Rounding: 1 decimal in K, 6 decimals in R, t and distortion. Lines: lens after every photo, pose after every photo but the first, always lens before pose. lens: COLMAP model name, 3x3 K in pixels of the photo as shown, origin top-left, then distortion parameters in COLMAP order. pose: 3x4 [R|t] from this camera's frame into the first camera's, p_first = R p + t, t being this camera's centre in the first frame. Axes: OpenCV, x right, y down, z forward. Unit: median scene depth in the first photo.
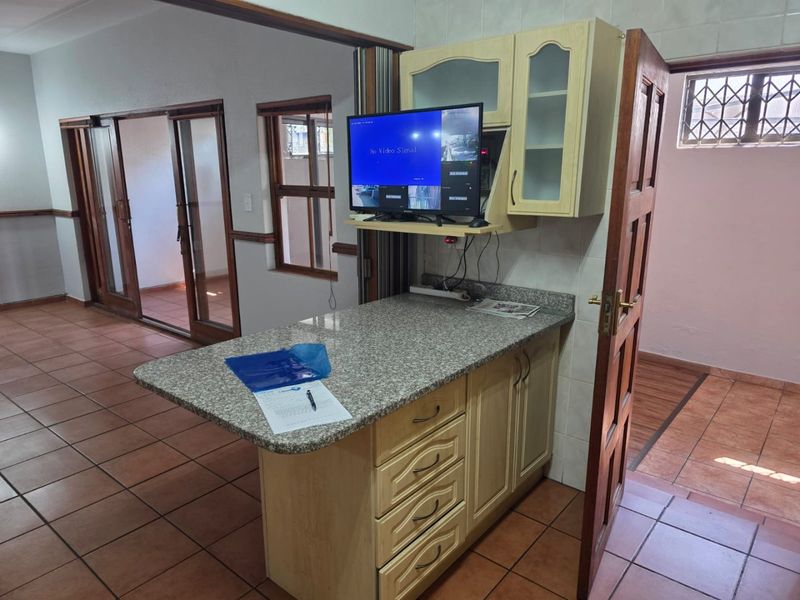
lens RADIAL K [[552.4, 0, 398.2], [0, 552.4, 306.8], [0, 0, 1]] dist [0.004900, -0.001751]
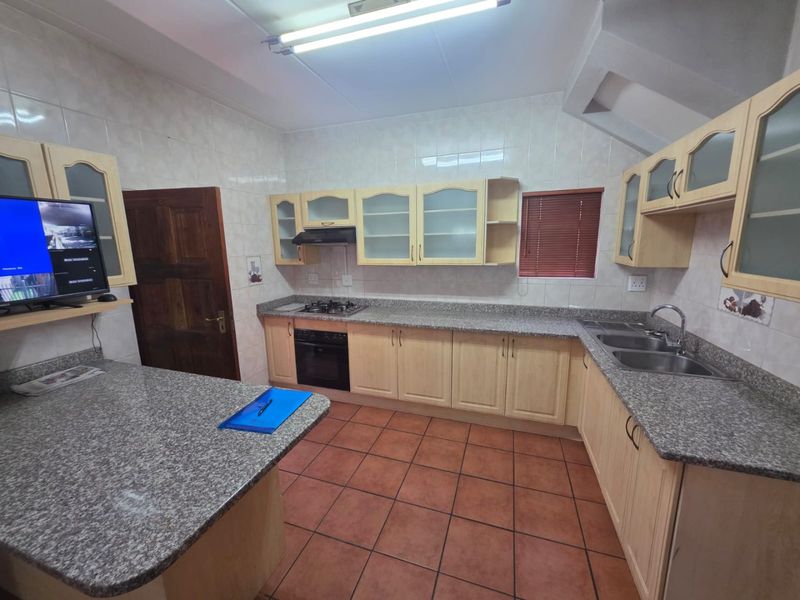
lens RADIAL K [[319.3, 0, 400.0], [0, 319.3, 297.6], [0, 0, 1]] dist [0.002577, 0.000157]
pose [[-0.353113, -0.152902, 0.923002, -0.733487], [0.254883, 0.933516, 0.252155, -0.164420], [-0.900192, 0.324297, -0.290664, 0.618285]]
